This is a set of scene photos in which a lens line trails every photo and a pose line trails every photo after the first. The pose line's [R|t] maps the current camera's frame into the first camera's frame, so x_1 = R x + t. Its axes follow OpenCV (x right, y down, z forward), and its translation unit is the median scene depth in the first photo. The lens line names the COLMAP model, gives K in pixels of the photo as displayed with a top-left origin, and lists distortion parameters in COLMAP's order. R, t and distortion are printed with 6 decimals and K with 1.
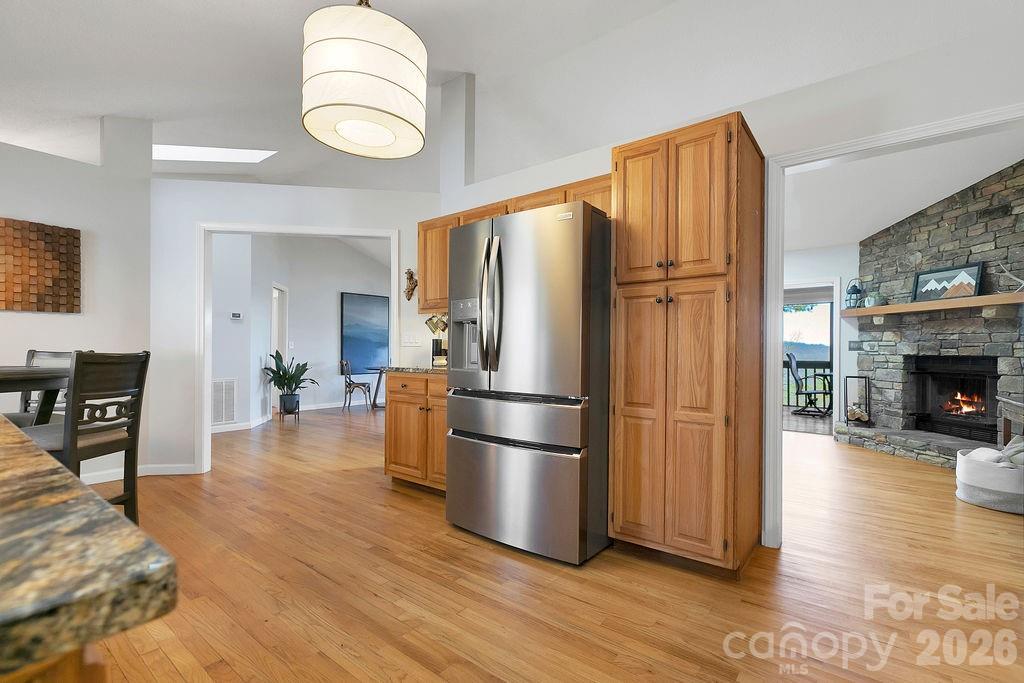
lens RADIAL K [[466.8, 0, 510.2], [0, 466.8, 348.2], [0, 0, 1]] dist [0.000380, -0.000110]
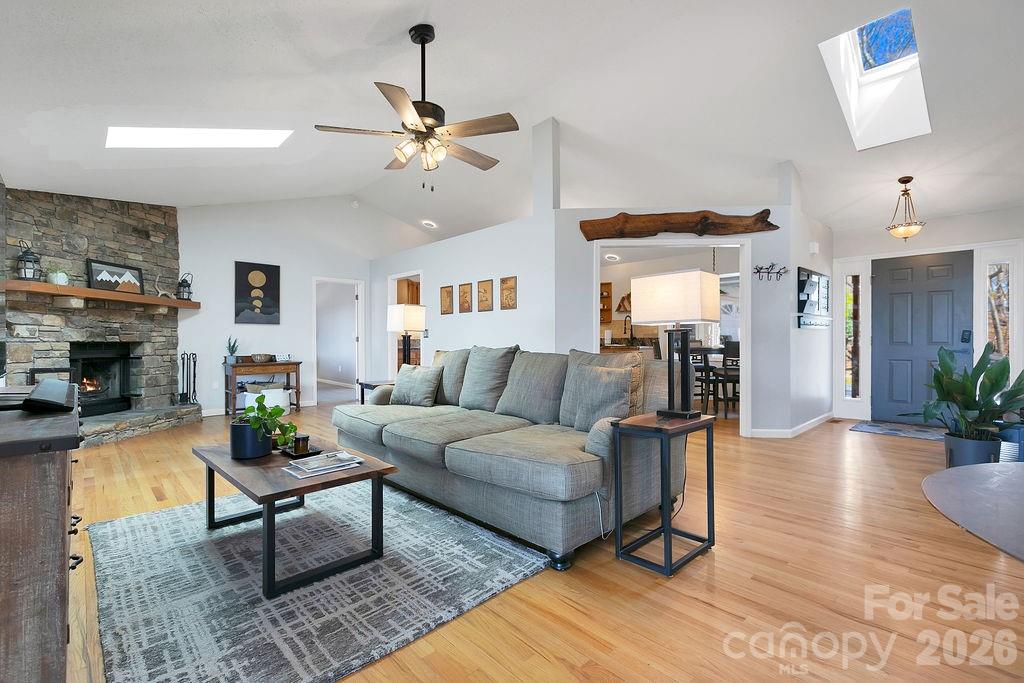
lens RADIAL K [[466.8, 0, 507.3], [0, 466.8, 342.2], [0, 0, 1]] dist [0.000380, -0.000110]
pose [[-0.989147, 0.004419, 0.146864, -0.158220], [0.004240, 0.999990, -0.001531, 0.021509], [-0.146869, -0.000891, -0.989156, 1.897777]]
